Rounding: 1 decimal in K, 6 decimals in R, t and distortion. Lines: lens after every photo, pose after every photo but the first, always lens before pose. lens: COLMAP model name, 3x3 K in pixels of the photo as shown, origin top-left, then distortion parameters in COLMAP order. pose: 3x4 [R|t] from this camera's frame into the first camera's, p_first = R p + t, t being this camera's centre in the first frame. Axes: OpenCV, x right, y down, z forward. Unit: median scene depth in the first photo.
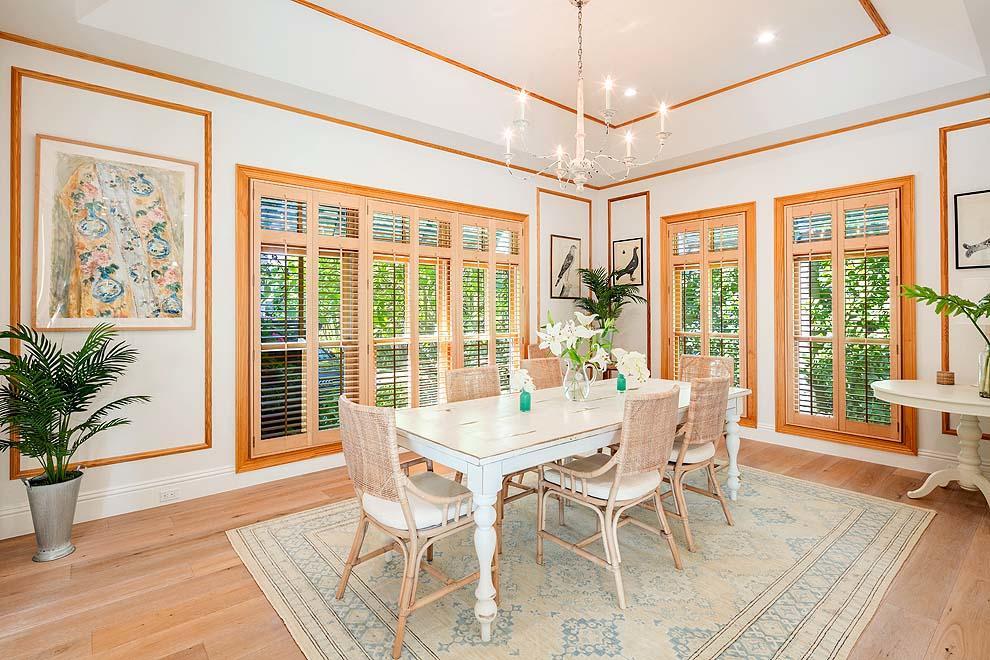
lens RADIAL K [[488.5, 0, 494.1], [0, 488.5, 310.0], [0, 0, 1]] dist [0.001548, 0.000089]
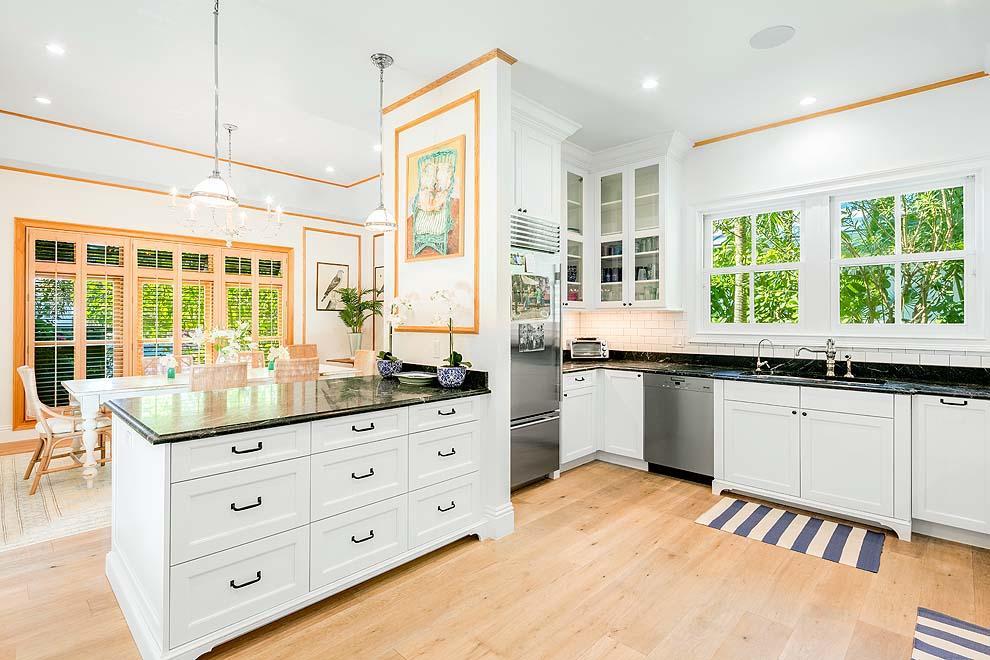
lens RADIAL K [[481.1, 0, 494.8], [0, 481.1, 327.8], [0, 0, 1]] dist [-0.002603, -0.000343]
pose [[0.994404, 0.003079, 0.105597, 0.465622], [-0.005175, 0.999795, 0.019585, -0.004715], [-0.105515, -0.020022, 0.994216, -0.358888]]
